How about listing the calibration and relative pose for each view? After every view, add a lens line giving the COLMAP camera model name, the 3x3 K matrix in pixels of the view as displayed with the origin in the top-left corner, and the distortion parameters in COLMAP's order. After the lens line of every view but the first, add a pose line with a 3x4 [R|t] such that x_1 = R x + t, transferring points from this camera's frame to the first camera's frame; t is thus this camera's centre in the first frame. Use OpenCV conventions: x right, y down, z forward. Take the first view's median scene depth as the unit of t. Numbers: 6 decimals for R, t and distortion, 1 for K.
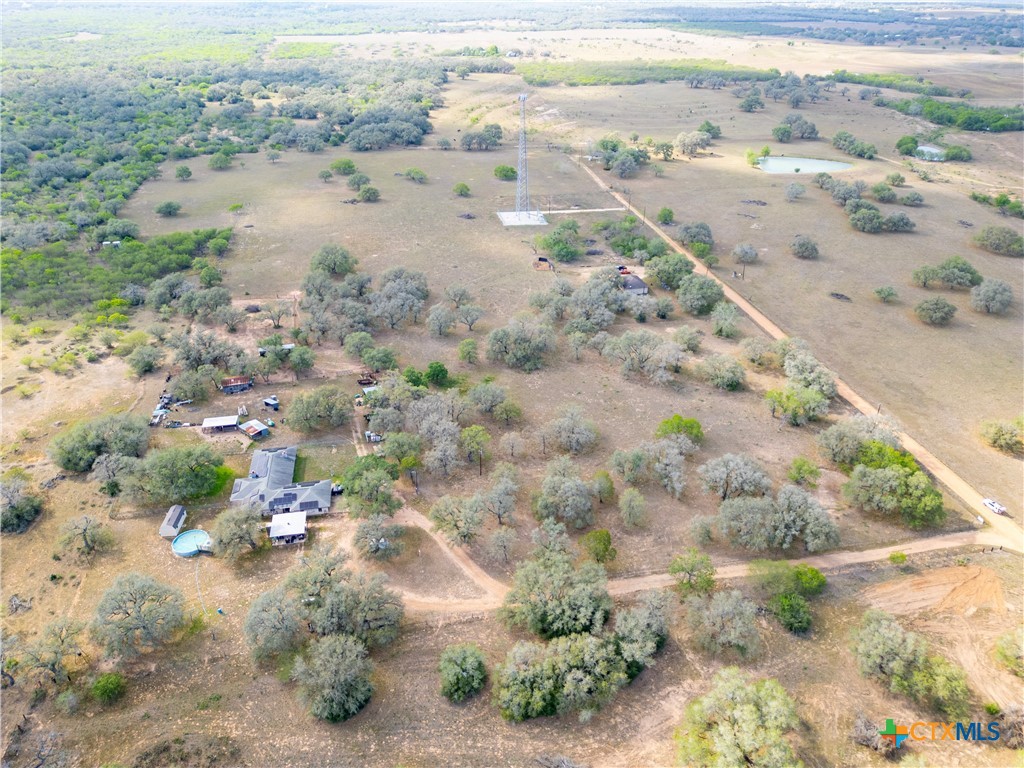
lens RADIAL K [[714.2, 0, 512.0], [0, 714.2, 384.0], [0, 0, 1]] dist [0.063281, -0.053563]
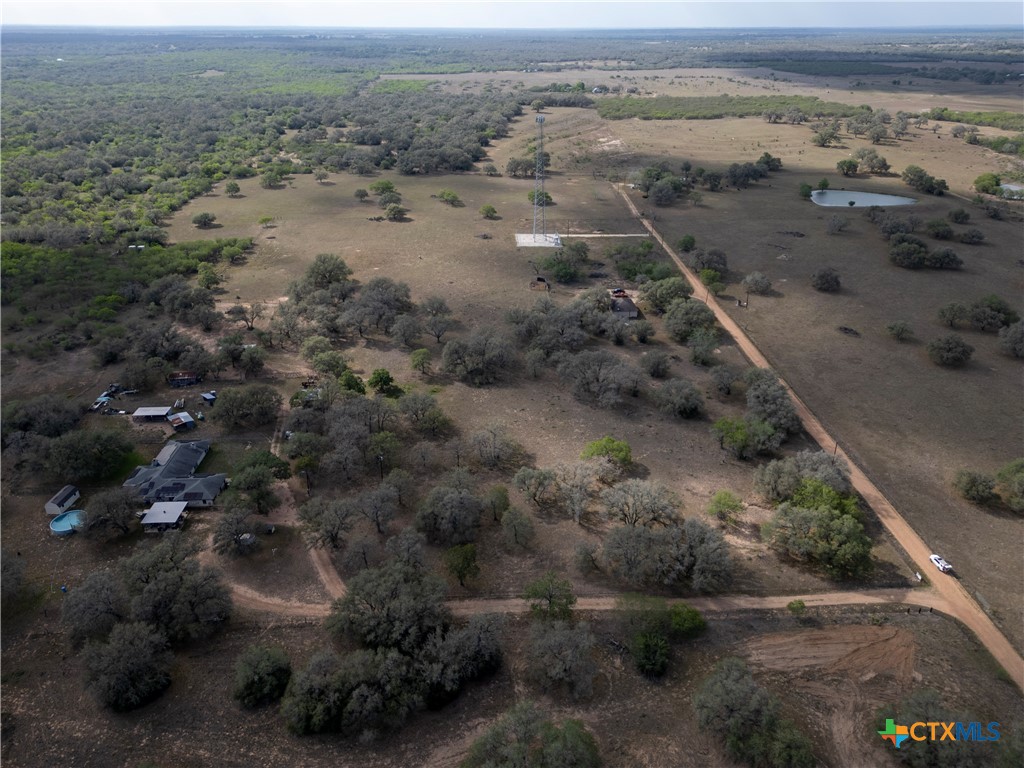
lens RADIAL K [[714.2, 0, 512.0], [0, 714.2, 384.0], [0, 0, 1]] dist [0.063281, -0.053563]
pose [[0.989403, 0.061533, -0.131513, 0.169030], [-0.067834, 0.996727, -0.043974, 0.017587], [0.128377, 0.052429, 0.990339, 0.038409]]
